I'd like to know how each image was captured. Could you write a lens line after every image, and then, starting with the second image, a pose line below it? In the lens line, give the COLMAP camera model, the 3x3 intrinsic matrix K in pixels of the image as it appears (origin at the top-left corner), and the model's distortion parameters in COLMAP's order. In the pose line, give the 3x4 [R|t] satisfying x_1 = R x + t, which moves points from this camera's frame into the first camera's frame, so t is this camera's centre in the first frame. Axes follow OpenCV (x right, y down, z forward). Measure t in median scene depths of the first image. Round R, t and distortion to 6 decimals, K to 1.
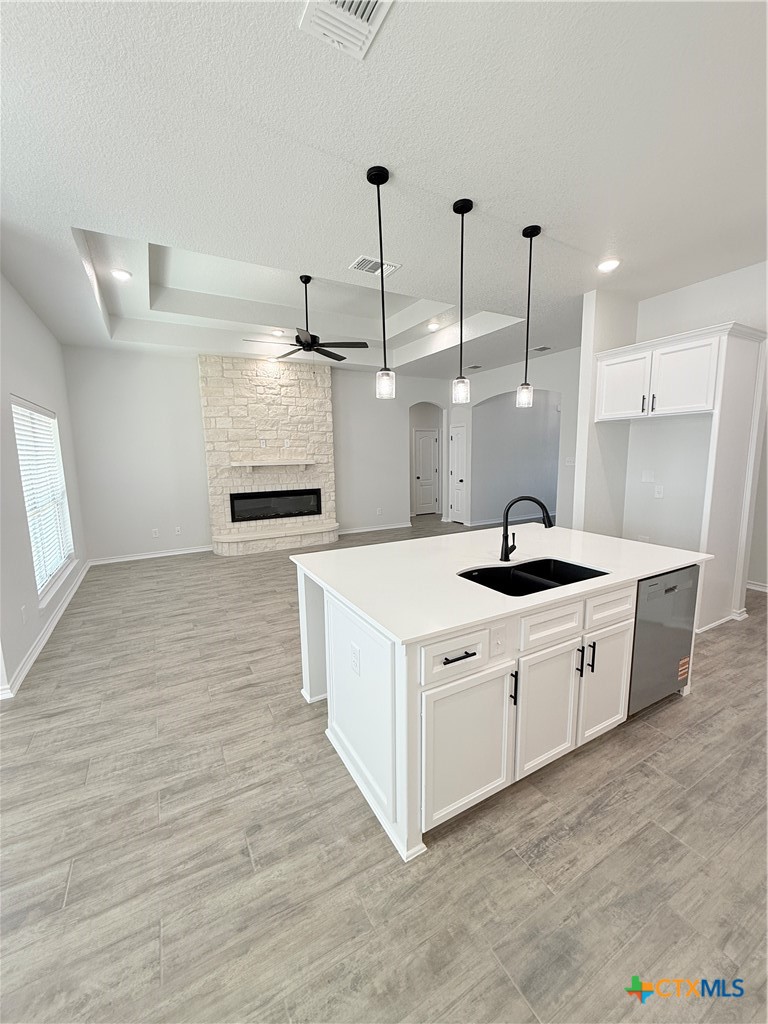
lens RADIAL K [[405.4, 0, 385.4], [0, 405.4, 511.0], [0, 0, 1]] dist [0.003302, 0.000150]
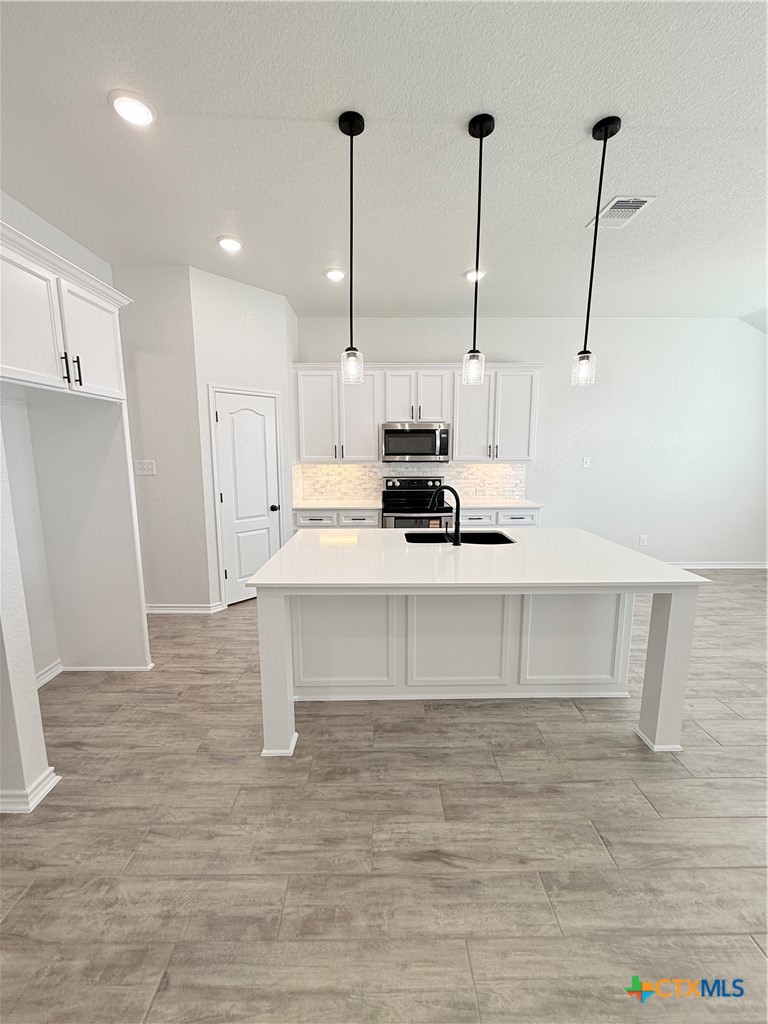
lens RADIAL K [[405.4, 0, 389.7], [0, 405.4, 504.5], [0, 0, 1]] dist [0.003302, 0.000150]
pose [[-0.882332, -0.049146, 0.468055, -0.048062], [0.081829, 0.963364, 0.255409, -0.228967], [-0.463460, 0.263656, -0.845985, 1.609847]]
